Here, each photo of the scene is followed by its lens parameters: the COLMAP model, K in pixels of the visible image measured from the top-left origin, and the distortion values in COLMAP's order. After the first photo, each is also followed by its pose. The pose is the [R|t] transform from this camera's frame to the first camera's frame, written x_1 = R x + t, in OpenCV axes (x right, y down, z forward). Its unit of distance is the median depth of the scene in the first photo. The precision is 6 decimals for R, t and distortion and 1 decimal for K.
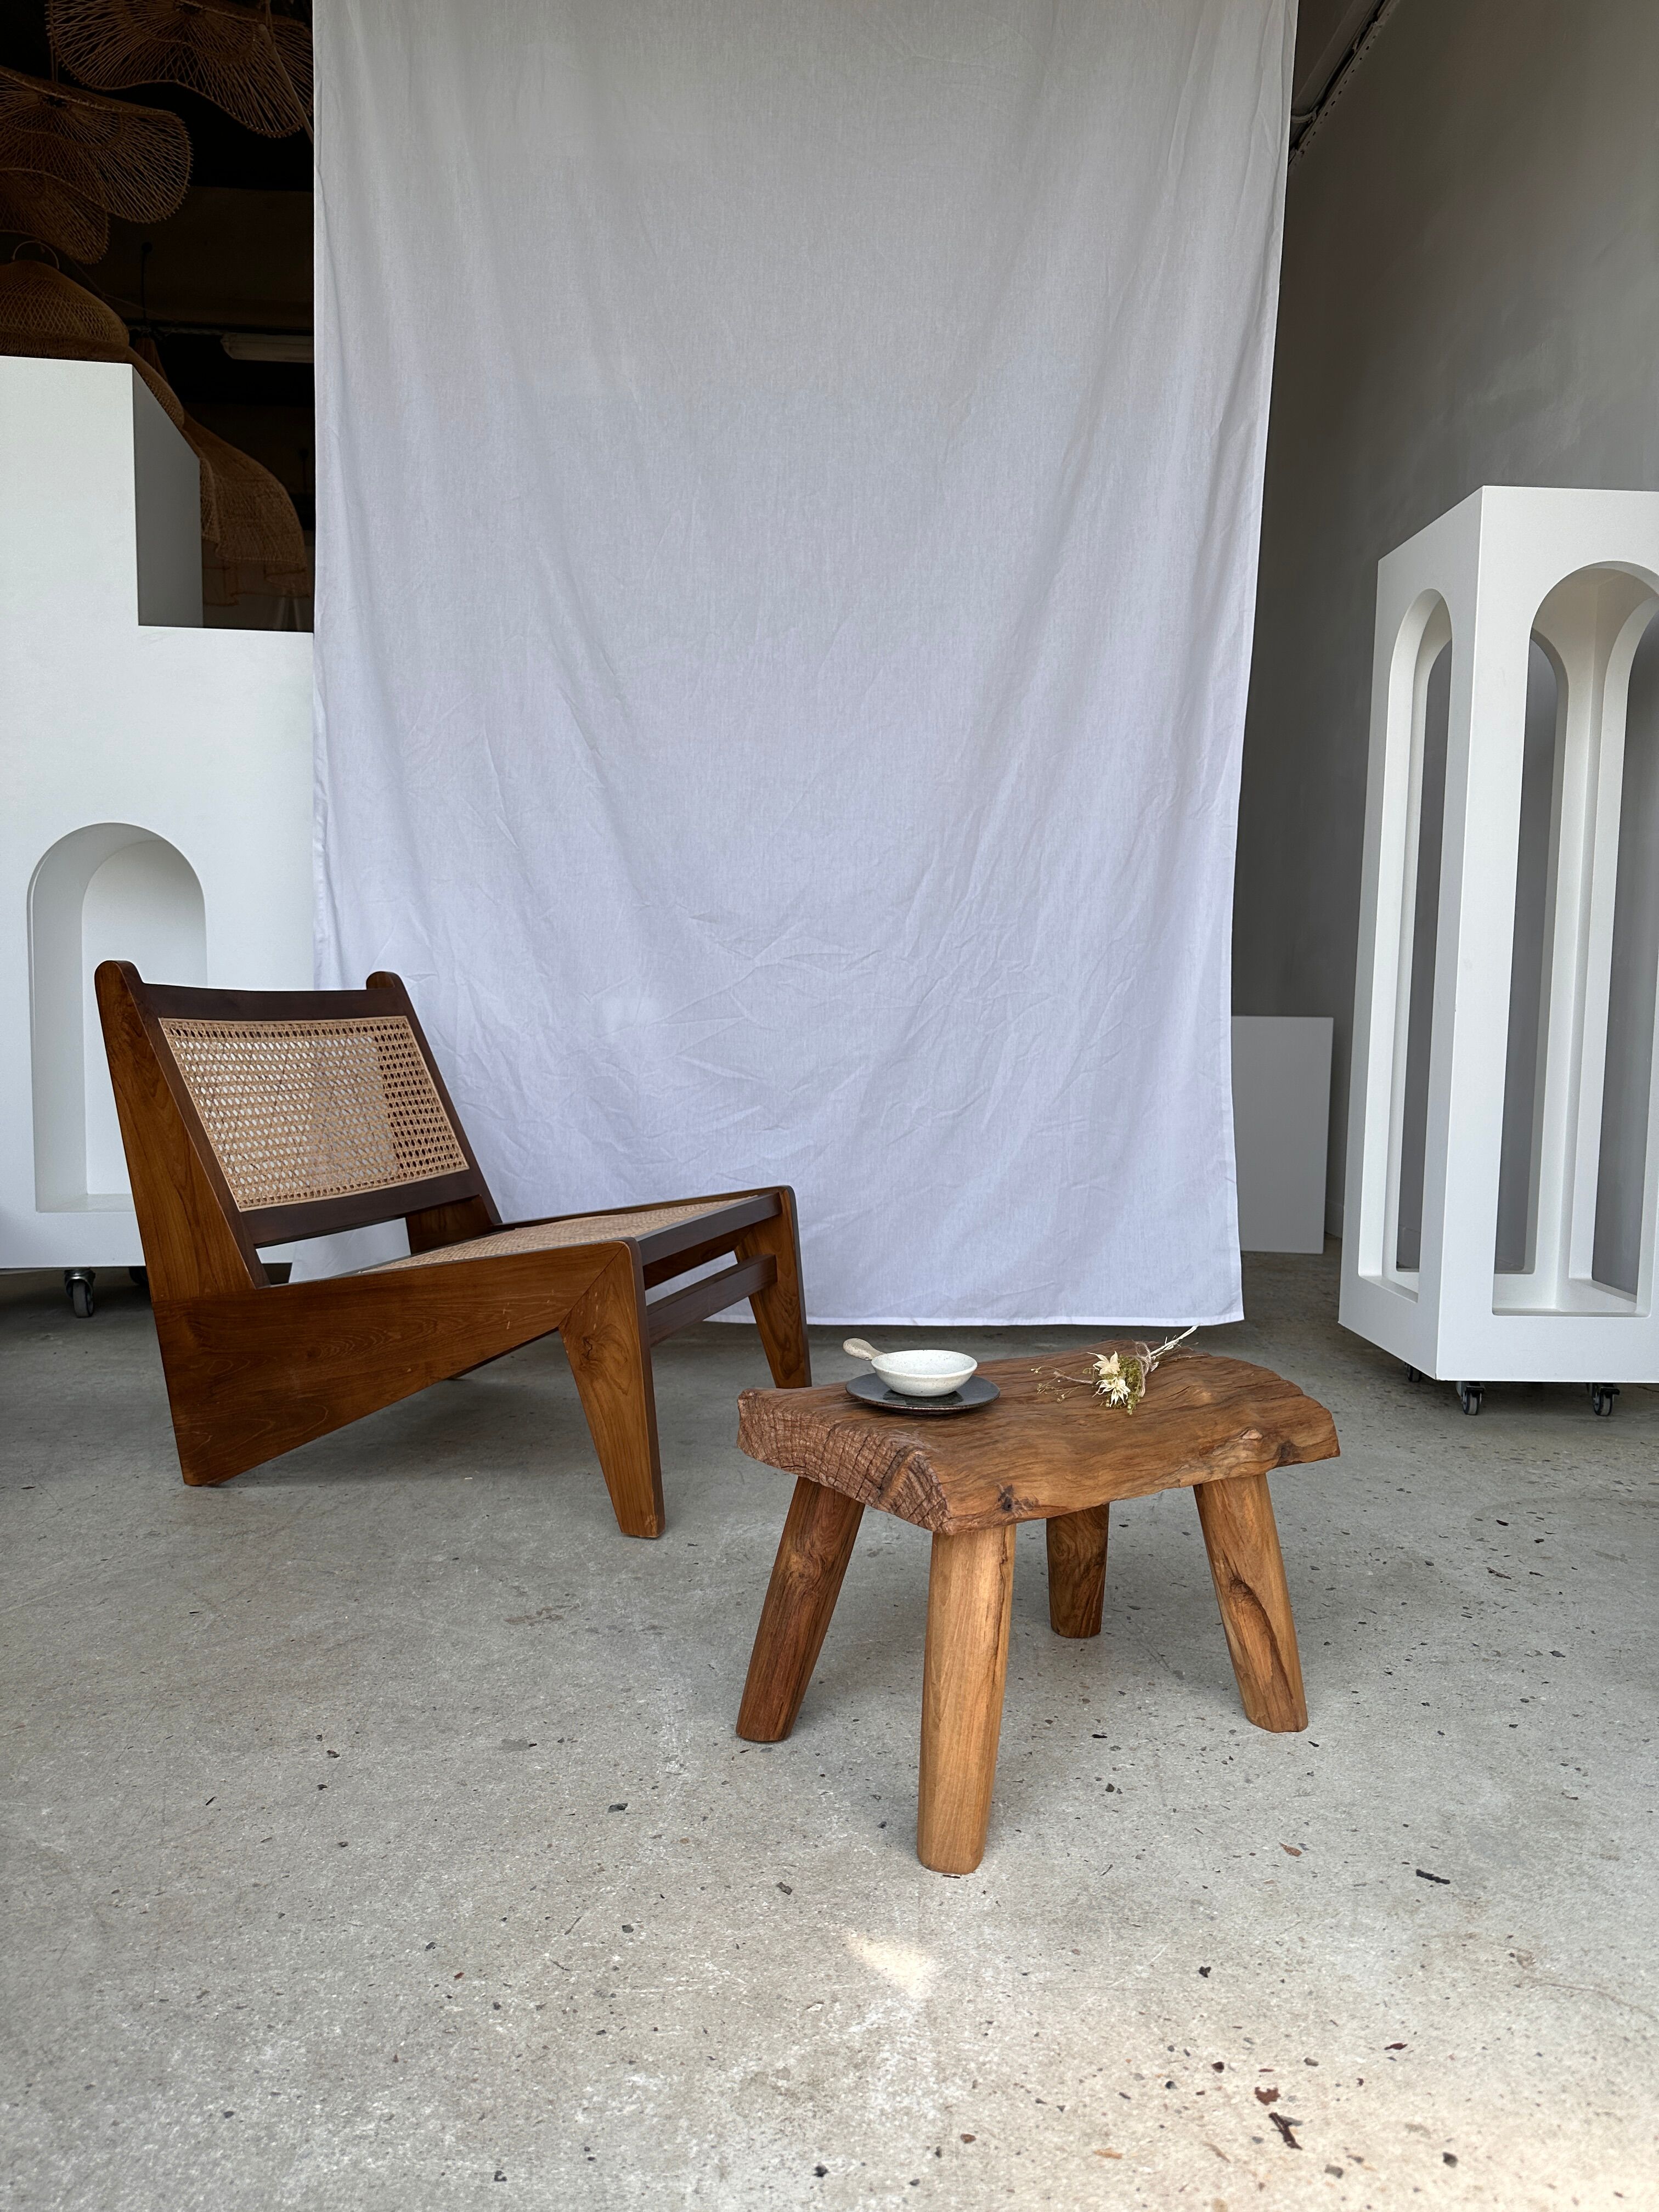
lens RADIAL K [[1546.9, 0, 834.3], [0, 1546.9, 1108.6], [0, 0, 1]] dist [0.062268, -0.082953]
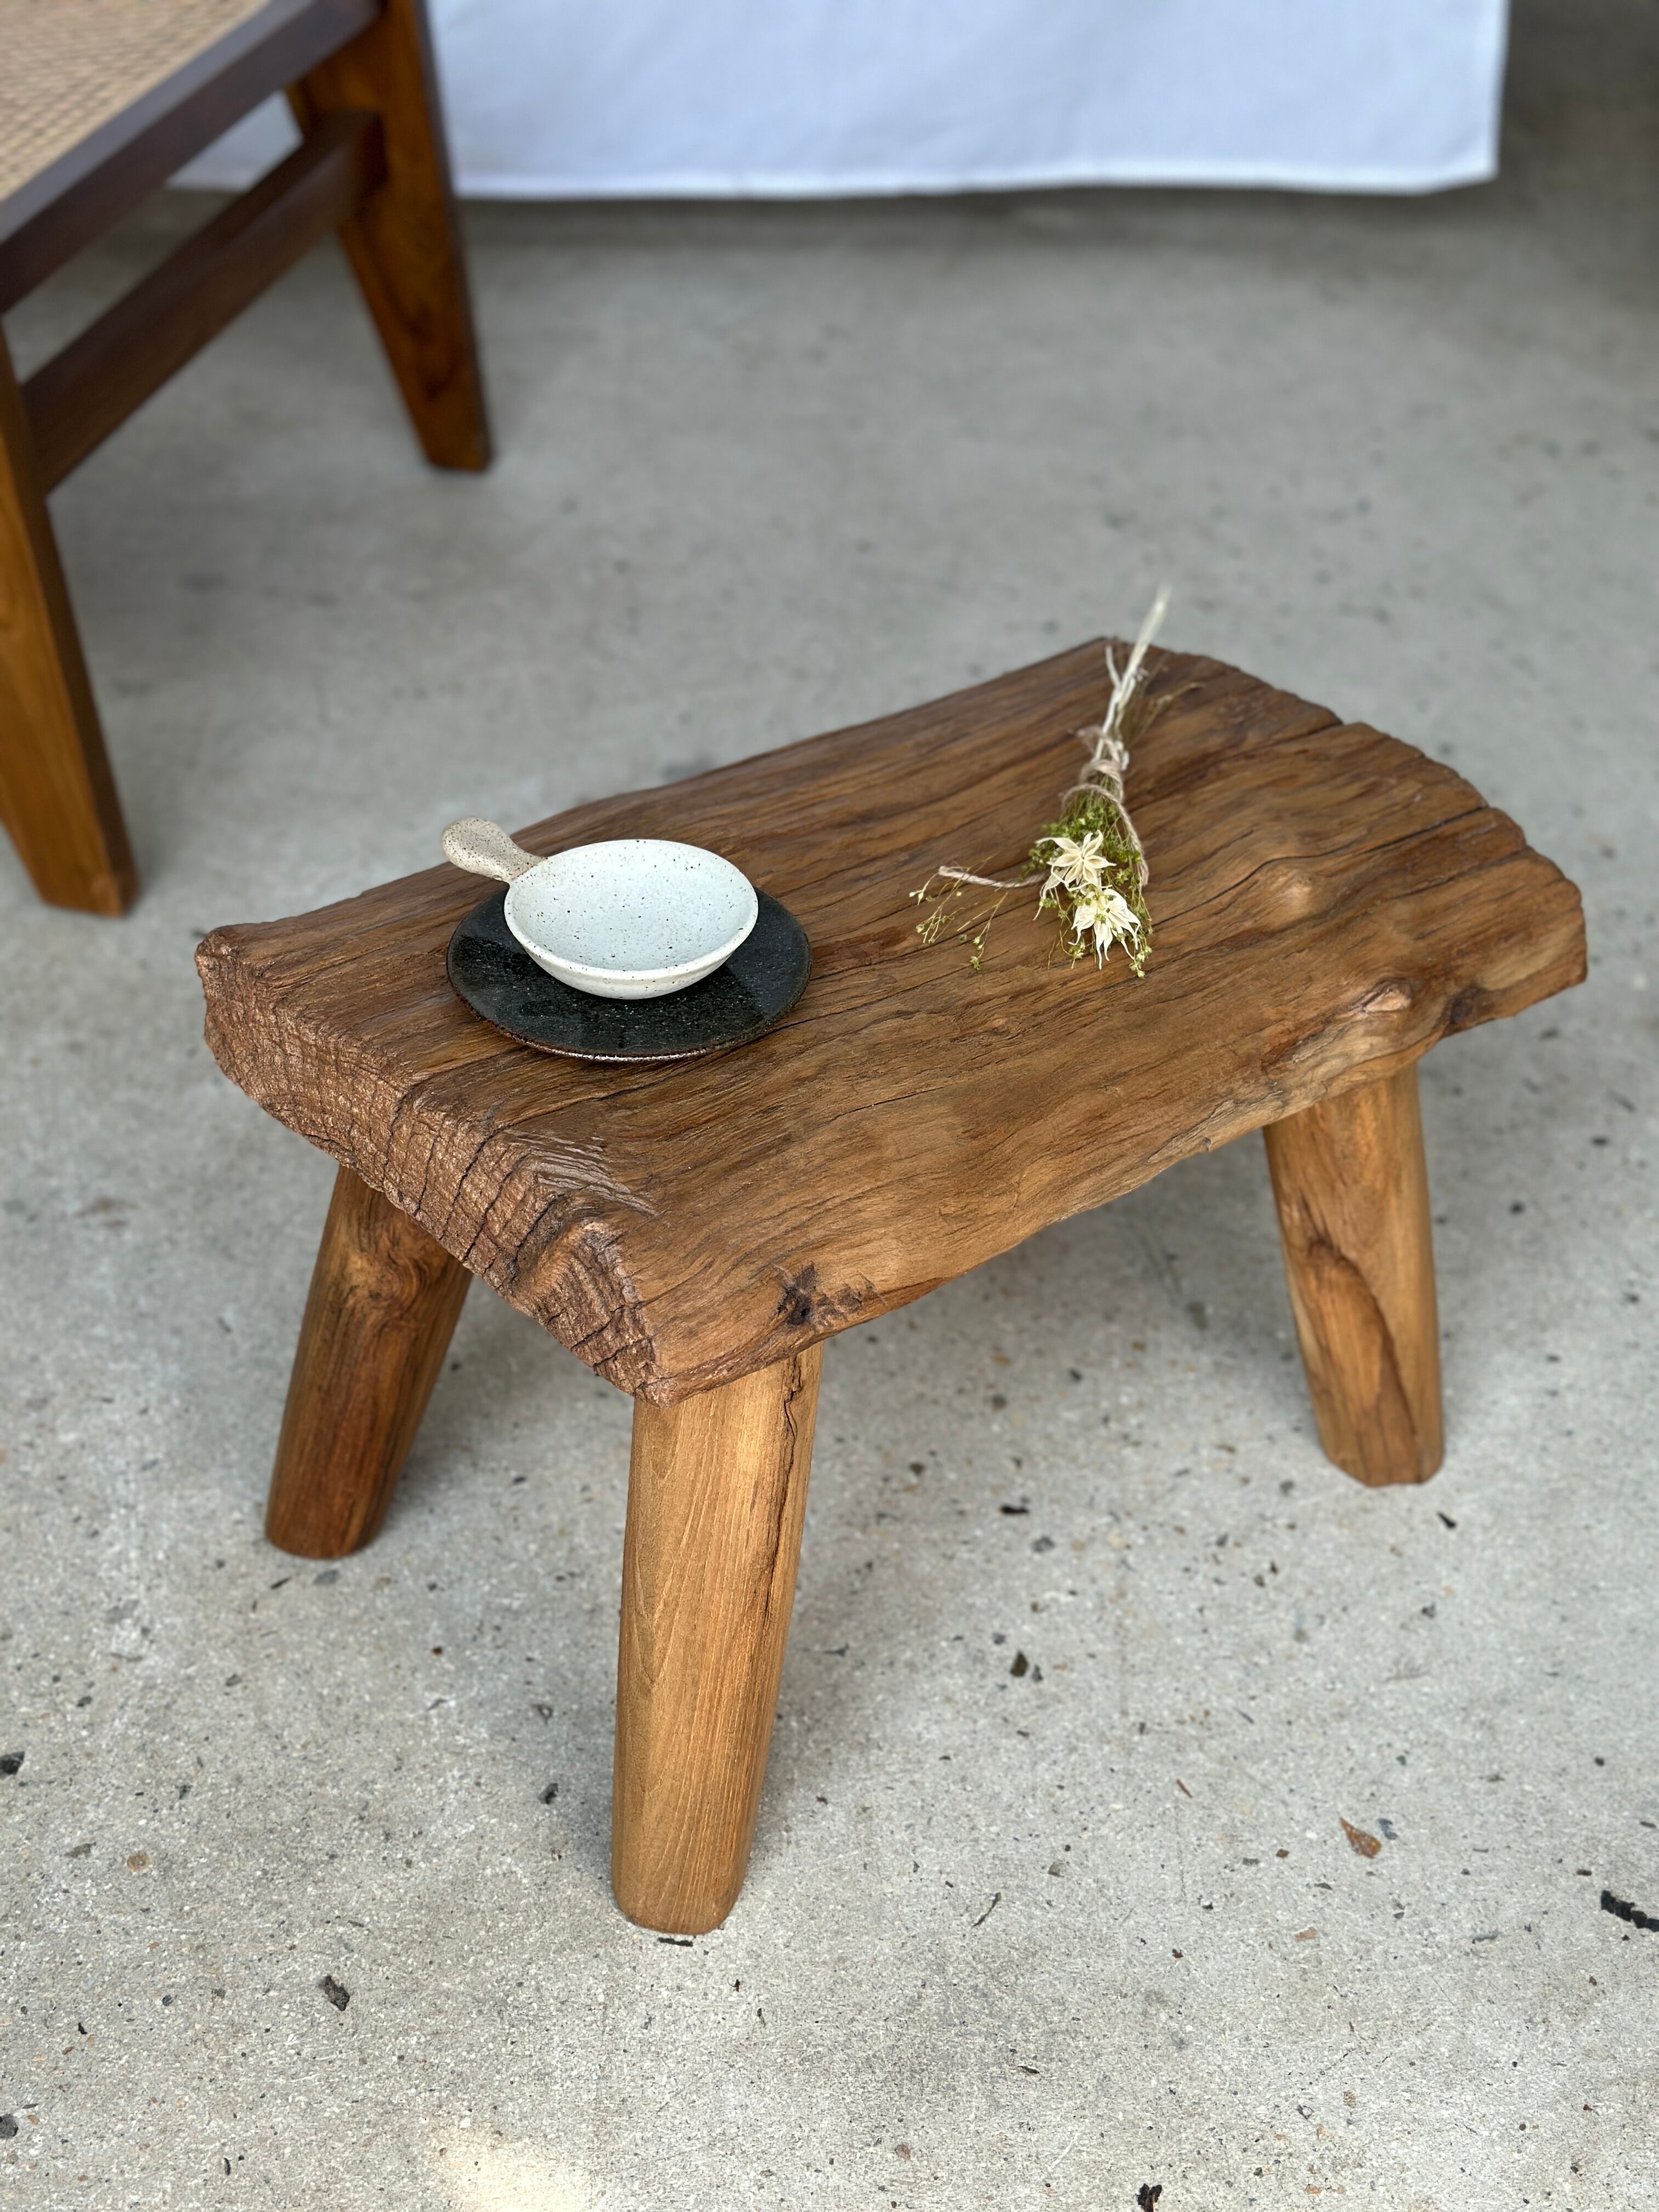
lens RADIAL K [[3069.8, 0, 815.6], [0, 3069.8, 1107.0], [0, 0, 1]] dist [0.220787, -0.508820]
pose [[0.999010, -0.014193, 0.042162, 0.067929], [-0.010318, 0.847973, 0.529938, -0.218935], [-0.043274, -0.529849, 0.846987, 0.247137]]
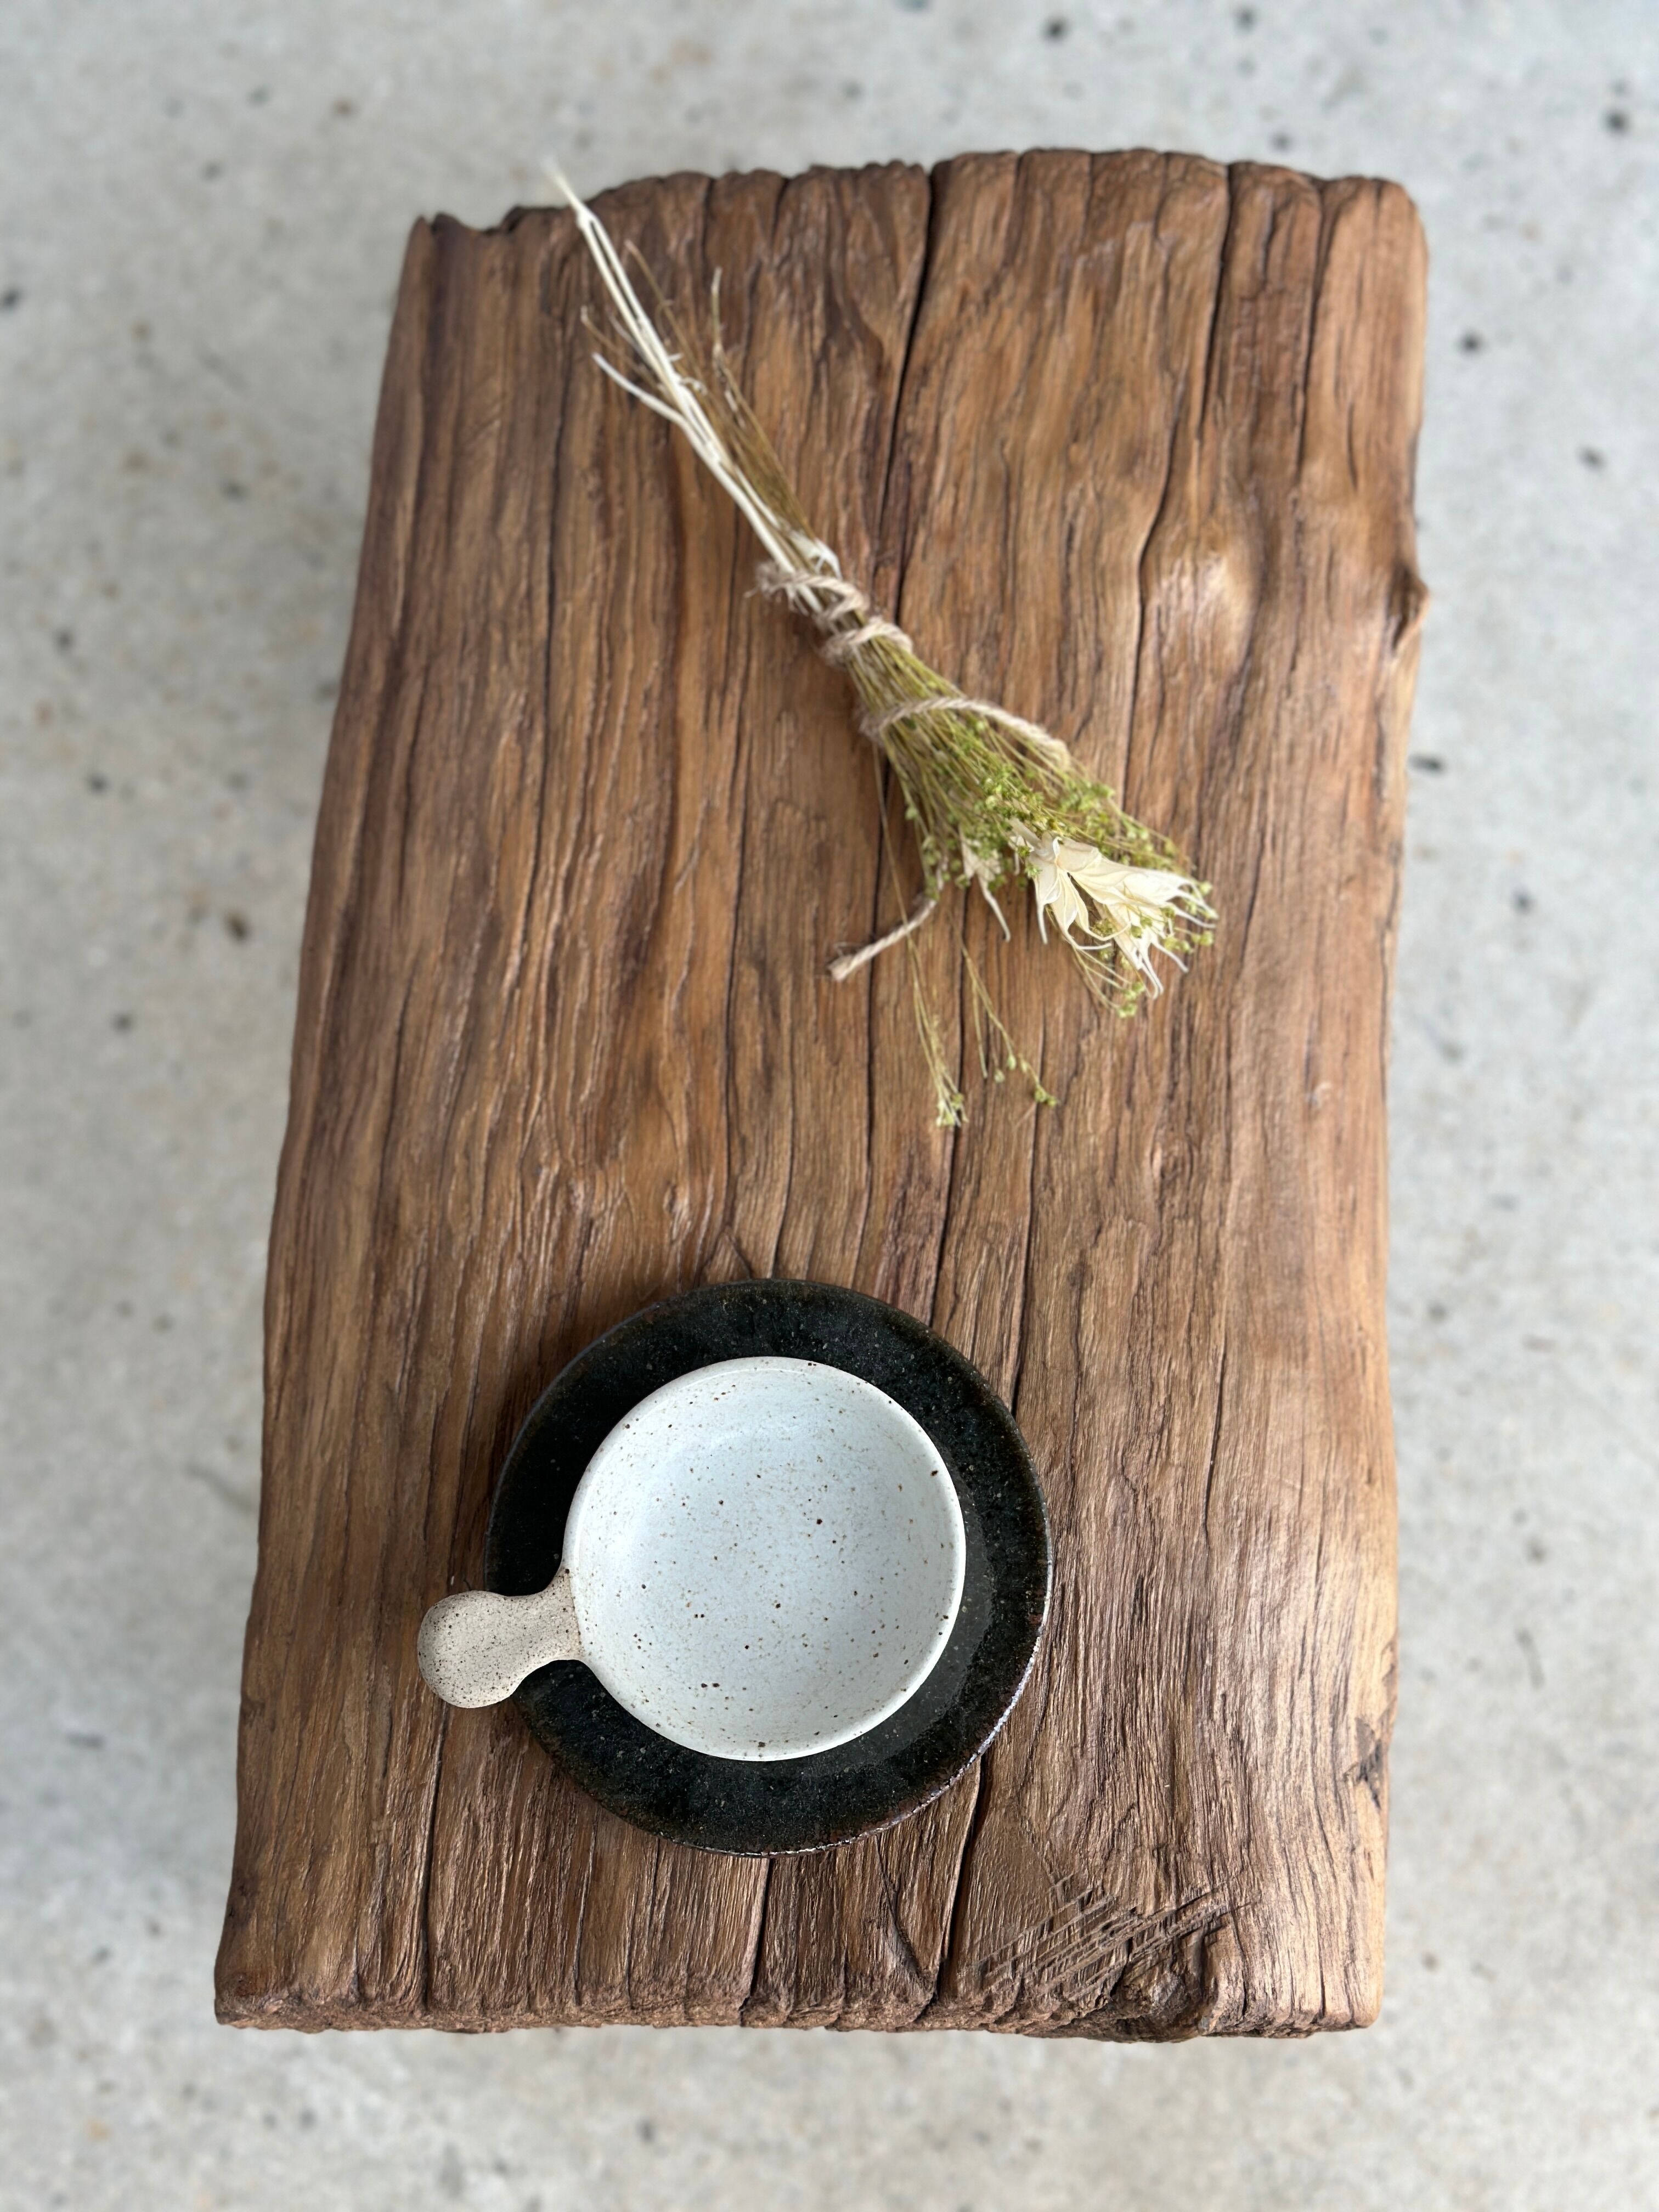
lens RADIAL K [[3113.4, 0, 826.8], [0, 3113.4, 1104.9], [0, 0, 1]] dist [0.233761, -0.593817]
pose [[0.641827, -0.759952, 0.102623, 0.064631], [0.145881, 0.252380, 0.956568, -0.341999], [-0.752846, -0.598980, 0.272847, 0.842150]]
